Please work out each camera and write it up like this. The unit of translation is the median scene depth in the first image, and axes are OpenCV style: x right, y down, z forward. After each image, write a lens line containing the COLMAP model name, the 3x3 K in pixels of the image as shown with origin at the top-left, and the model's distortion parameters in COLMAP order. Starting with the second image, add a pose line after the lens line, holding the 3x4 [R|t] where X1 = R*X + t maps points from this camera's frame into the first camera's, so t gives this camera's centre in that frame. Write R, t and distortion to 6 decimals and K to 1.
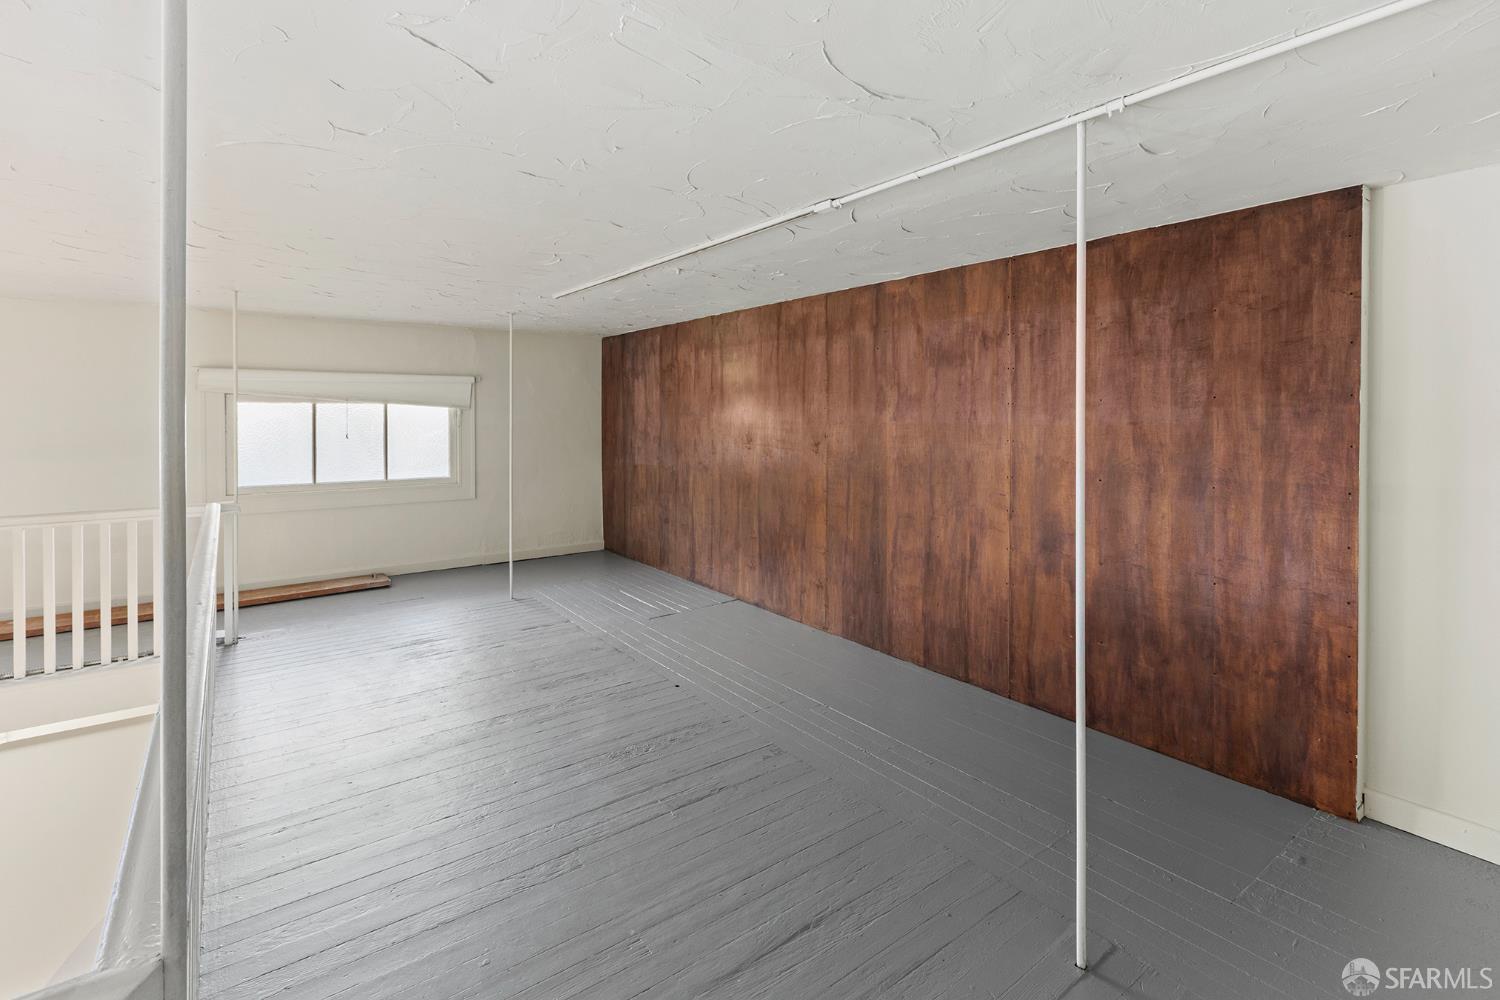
lens RADIAL K [[716.8, 0, 736.8], [0, 716.8, 493.0], [0, 0, 1]] dist [-0.012410, 0.002729]
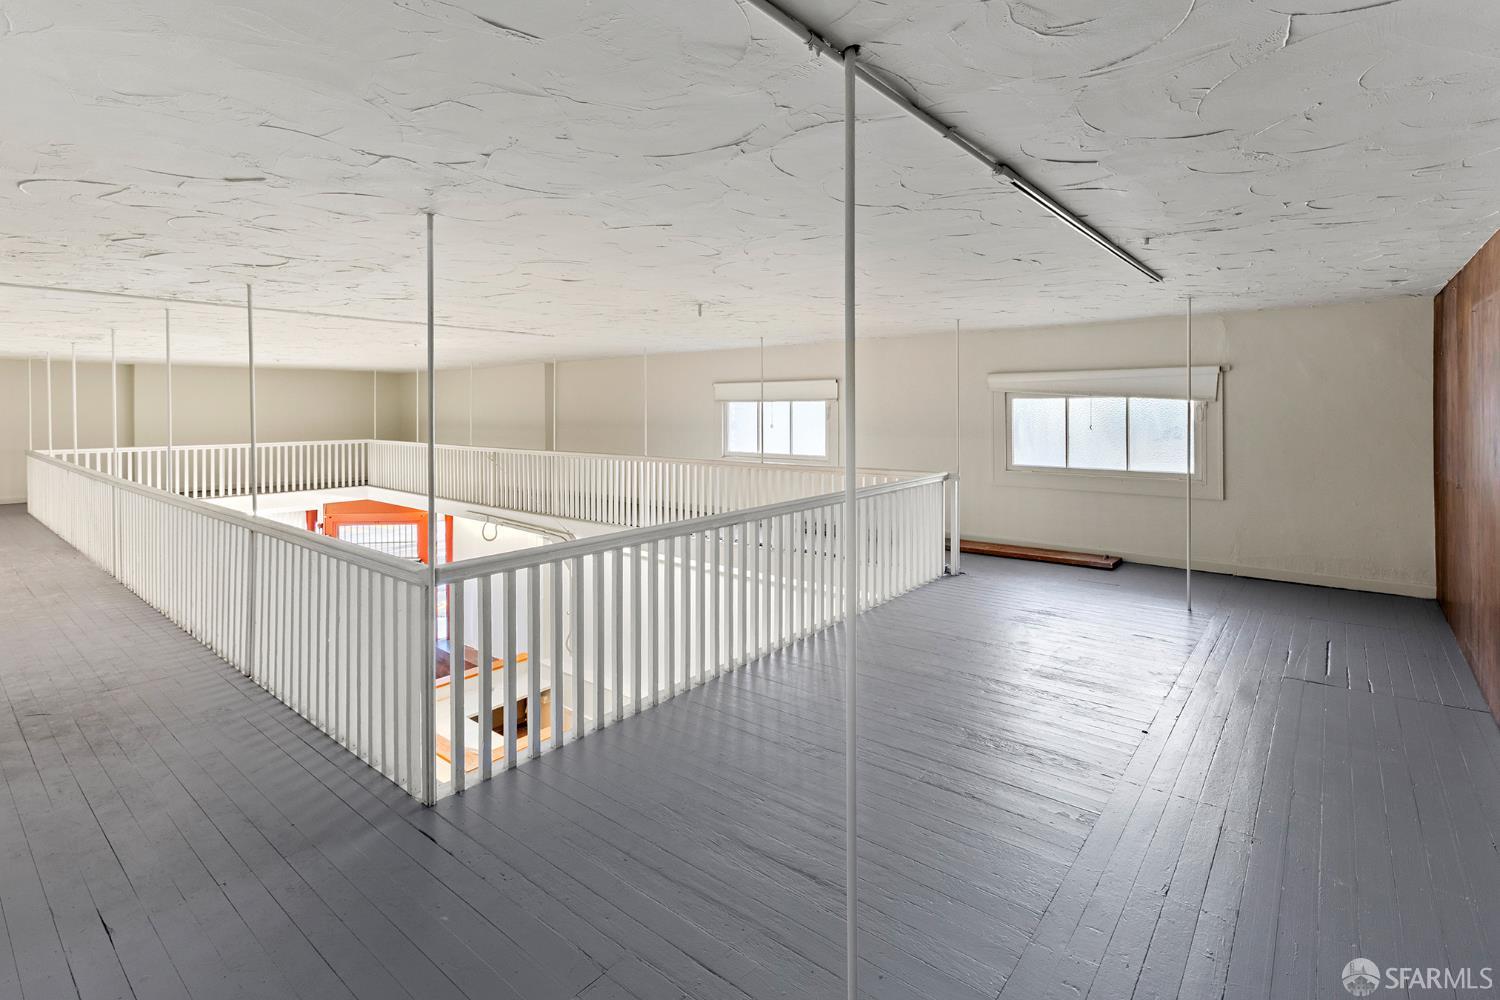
lens RADIAL K [[716.8, 0, 751.9], [0, 716.8, 502.6], [0, 0, 1]] dist [-0.012410, 0.002729]
pose [[0.213932, 0.124978, -0.968821, 0.437900], [-0.103114, 0.989130, 0.104829, -0.027041], [0.971391, 0.077473, 0.224493, 0.252921]]
